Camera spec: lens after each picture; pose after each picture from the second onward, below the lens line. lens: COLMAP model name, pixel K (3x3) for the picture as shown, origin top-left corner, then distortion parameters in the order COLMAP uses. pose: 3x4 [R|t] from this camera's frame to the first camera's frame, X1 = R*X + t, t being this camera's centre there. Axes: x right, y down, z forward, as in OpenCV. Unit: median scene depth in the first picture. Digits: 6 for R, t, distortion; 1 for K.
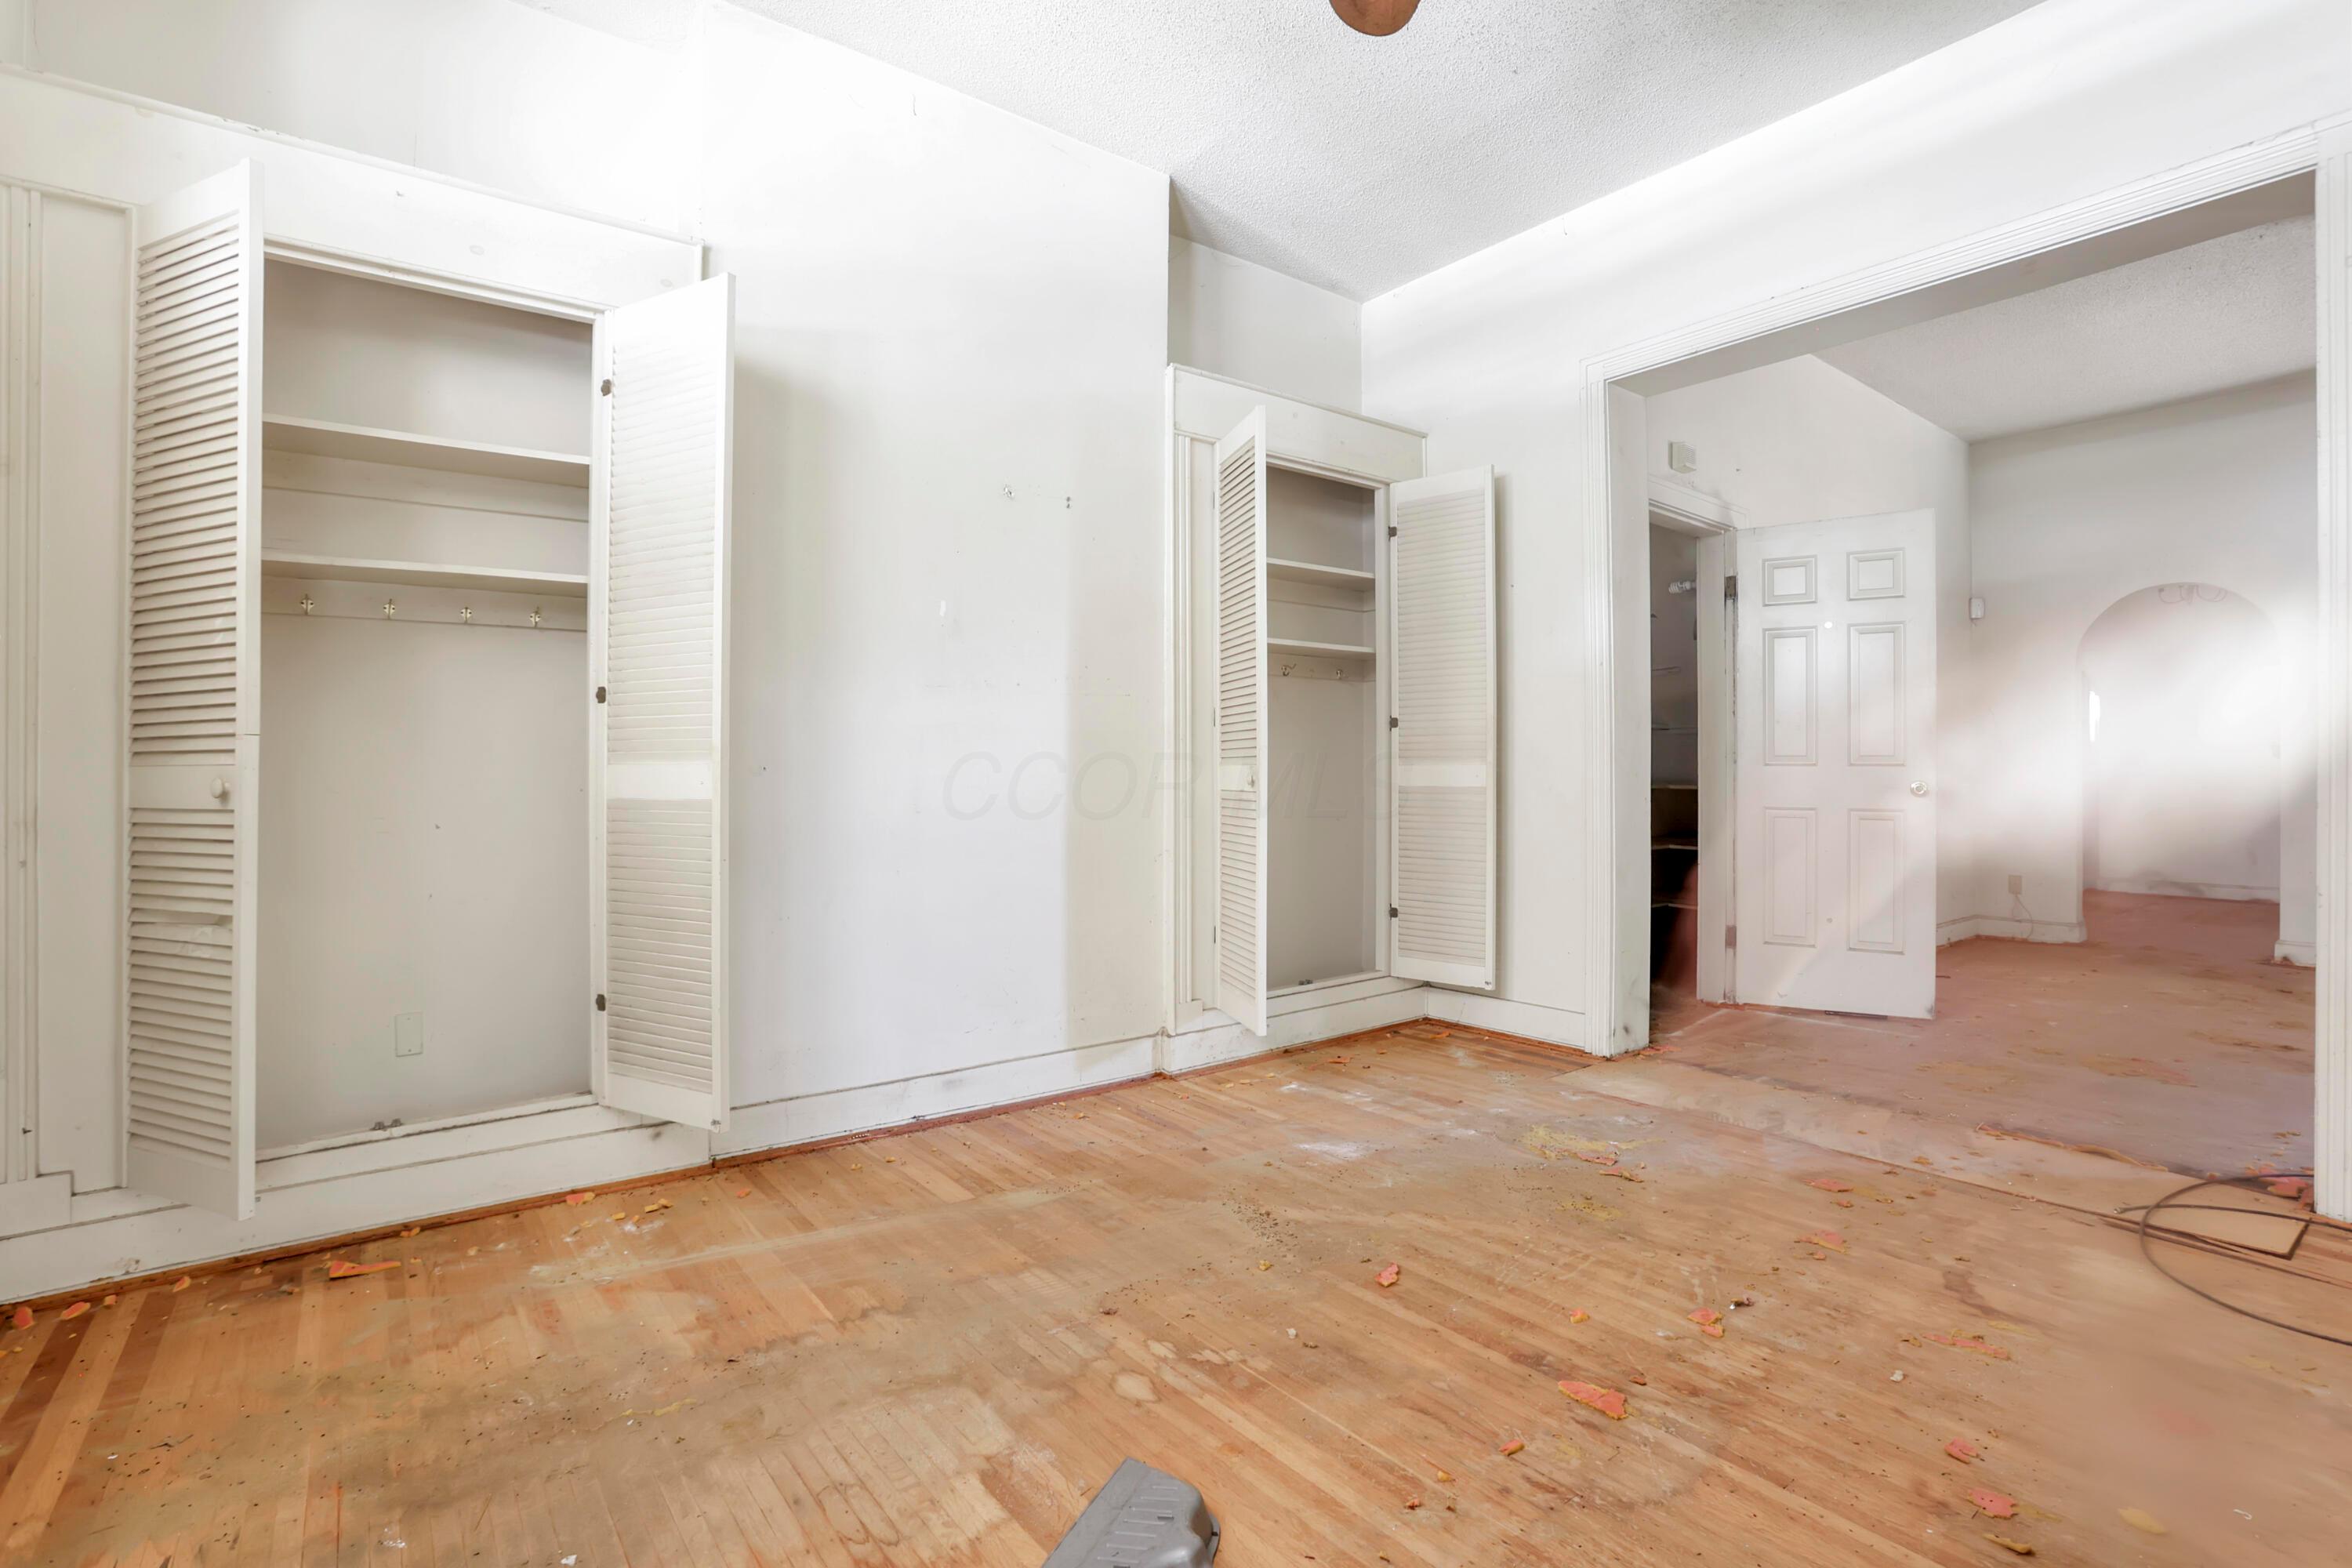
lens RADIAL K [[1084.5, 0, 1186.2], [0, 1084.5, 770.9], [0, 0, 1]] dist [-0.063138, 0.033484]
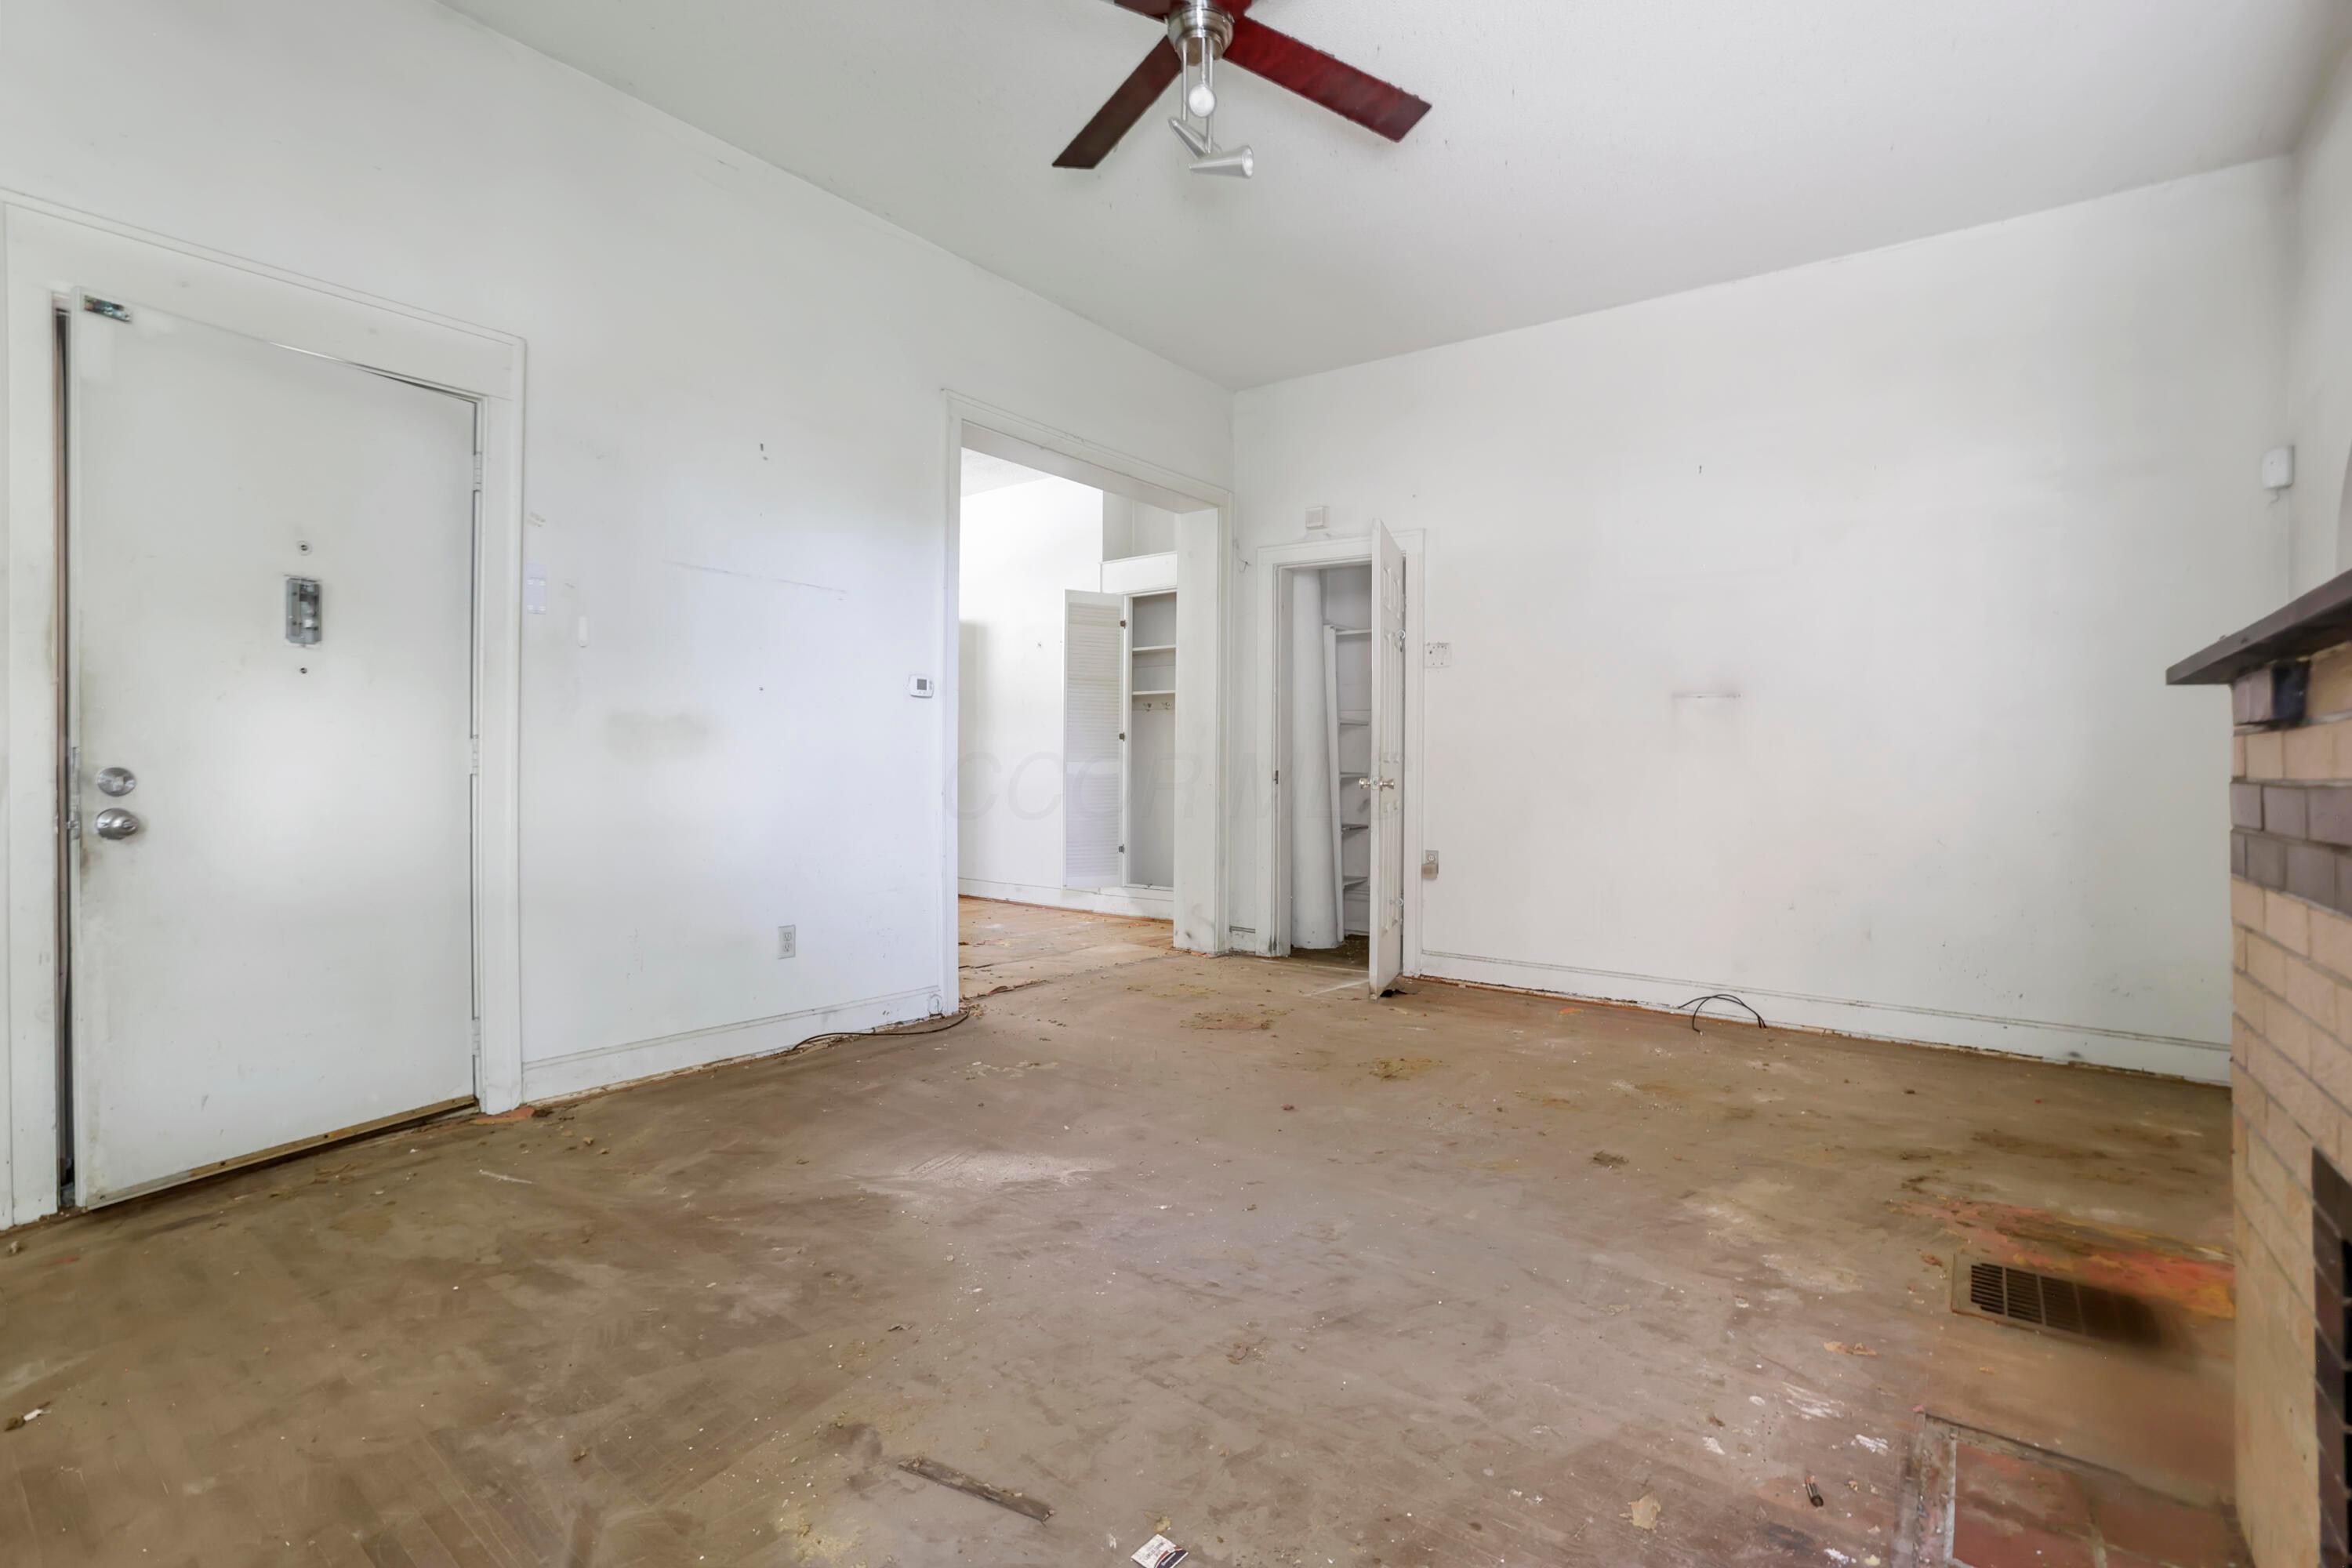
lens RADIAL K [[1084.5, 0, 1186.2], [0, 1084.5, 770.9], [0, 0, 1]] dist [-0.063138, 0.033484]
pose [[0.264684, 0.009018, -0.964293, 2.333924], [-0.008027, 0.999942, 0.007148, -0.003894], [0.964302, 0.005849, 0.264741, 0.721544]]
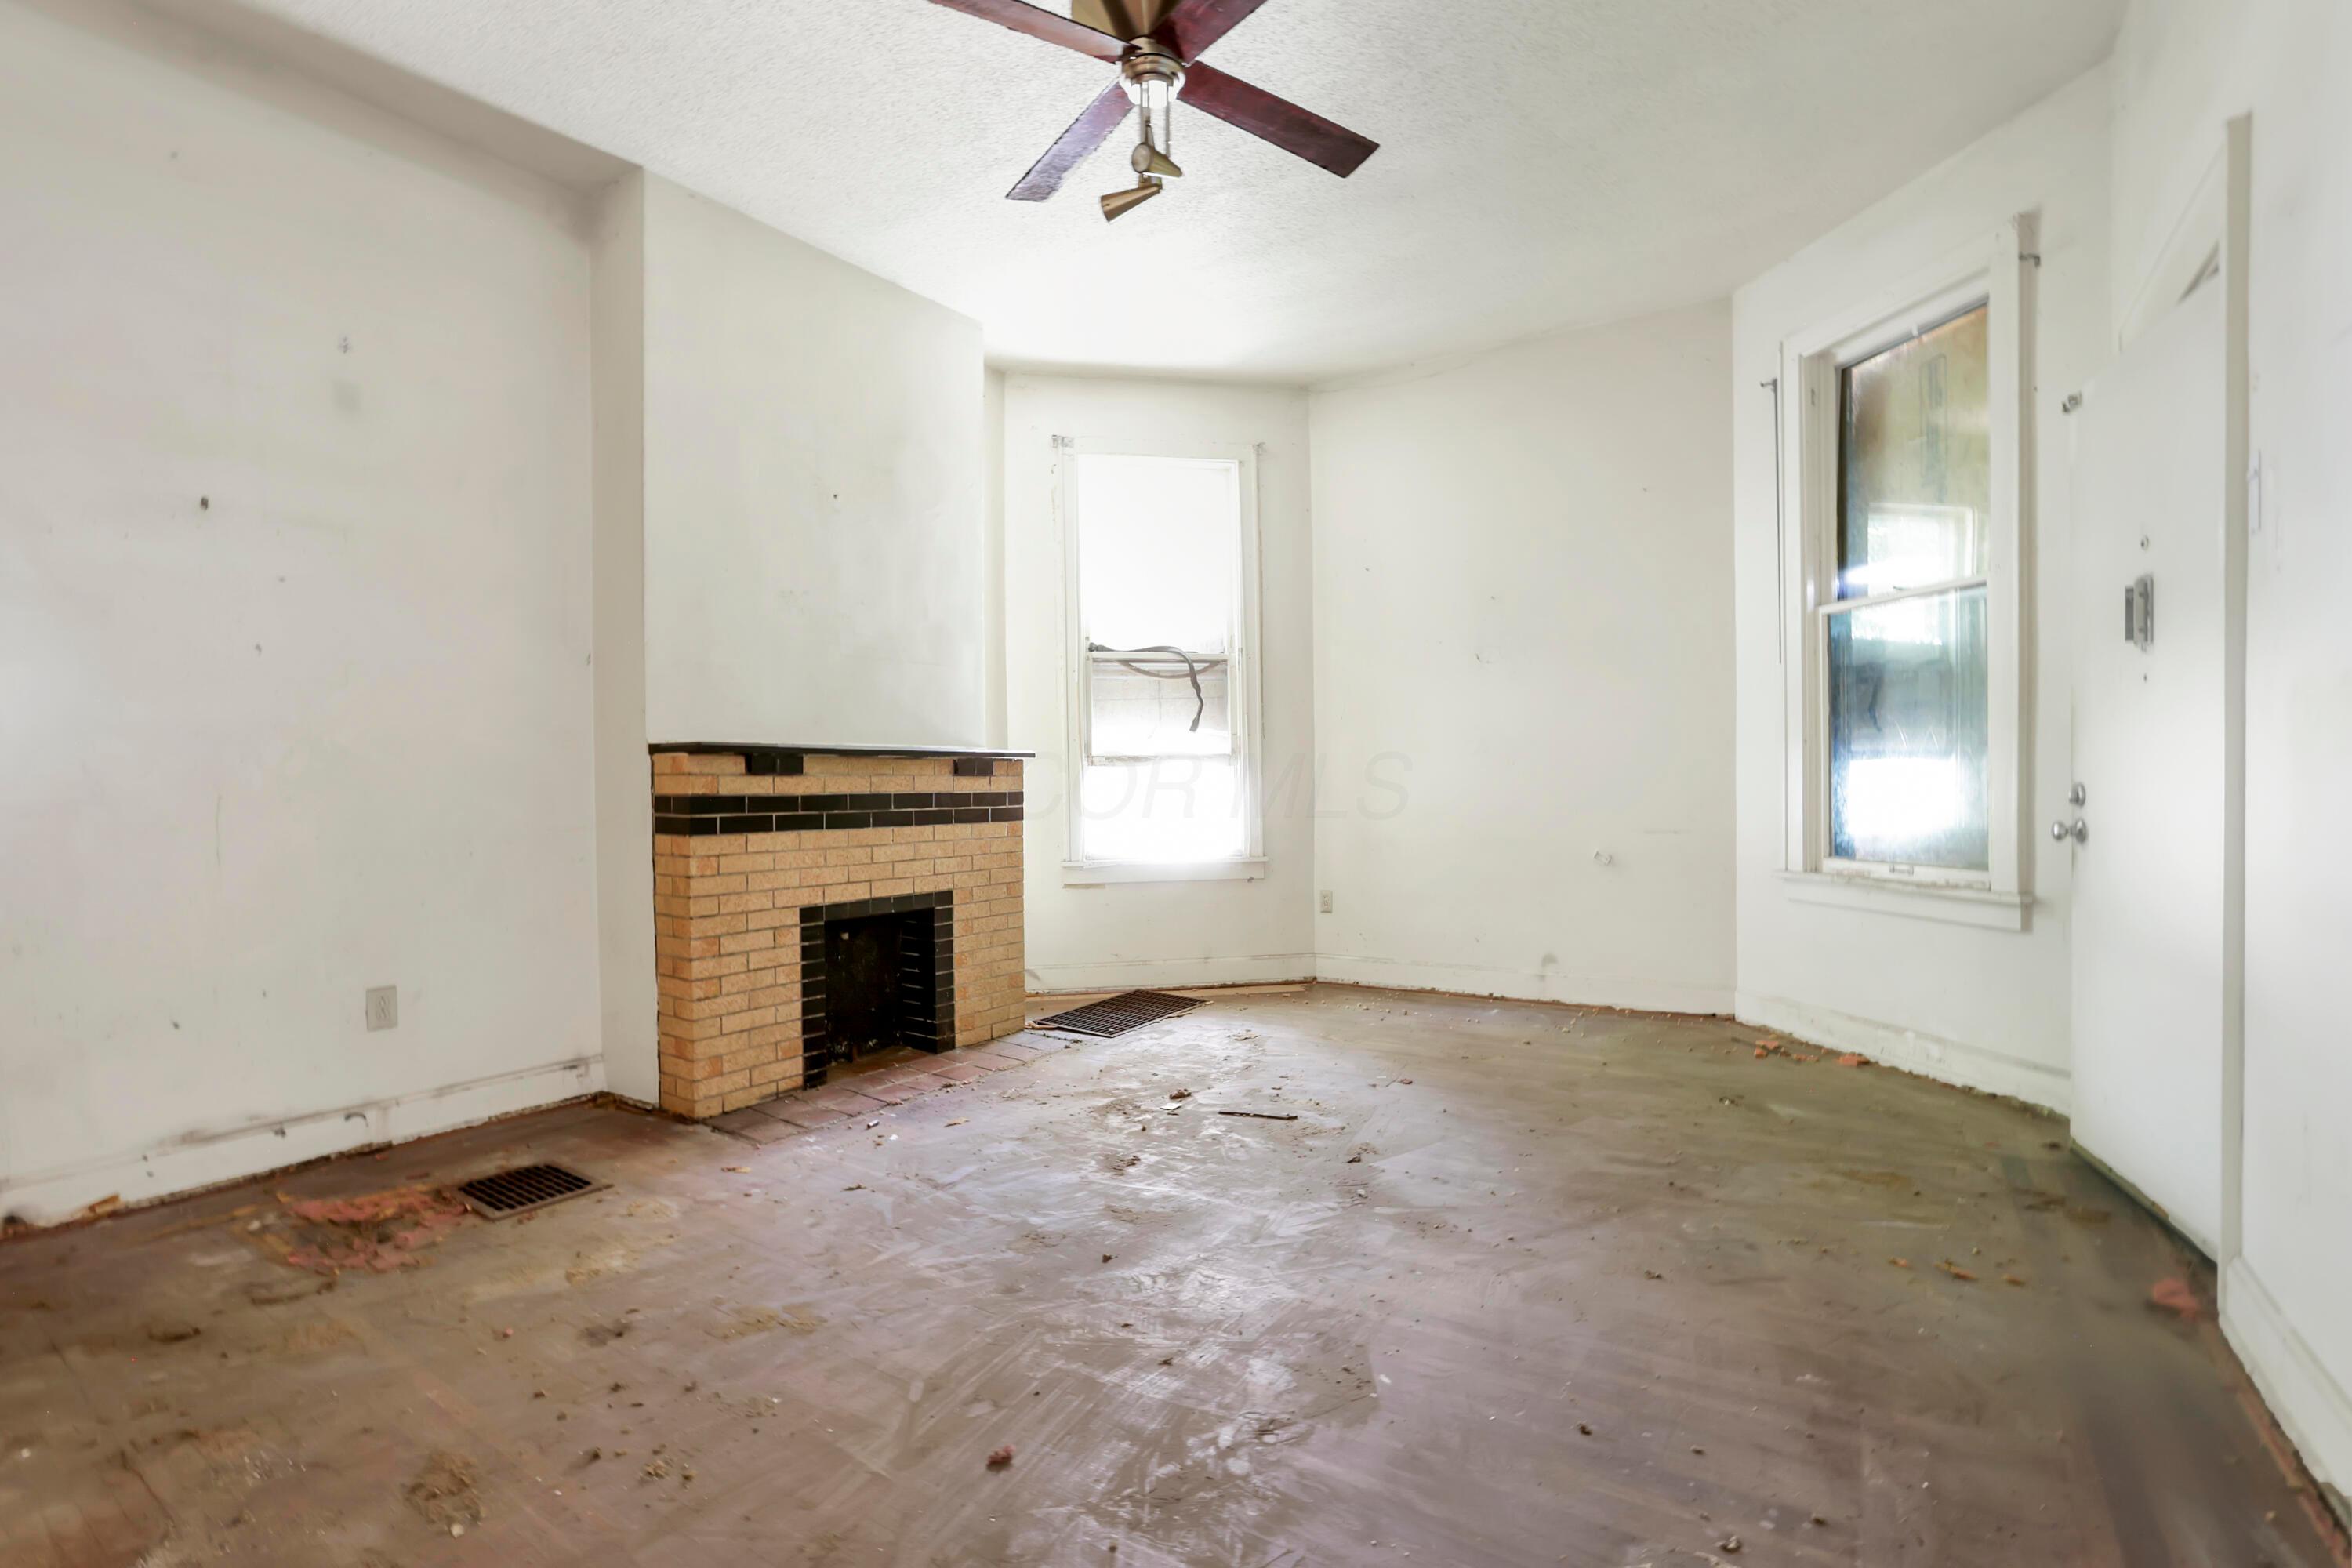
lens RADIAL K [[1086.4, 0, 1174.7], [0, 1086.4, 776.3], [0, 0, 1]] dist [-0.077098, 0.034381]
pose [[-0.302039, 0.009573, 0.953248, 0.843272], [0.009055, 0.999933, -0.007172, -0.005977], [-0.953253, 0.006465, -0.302105, 1.164037]]
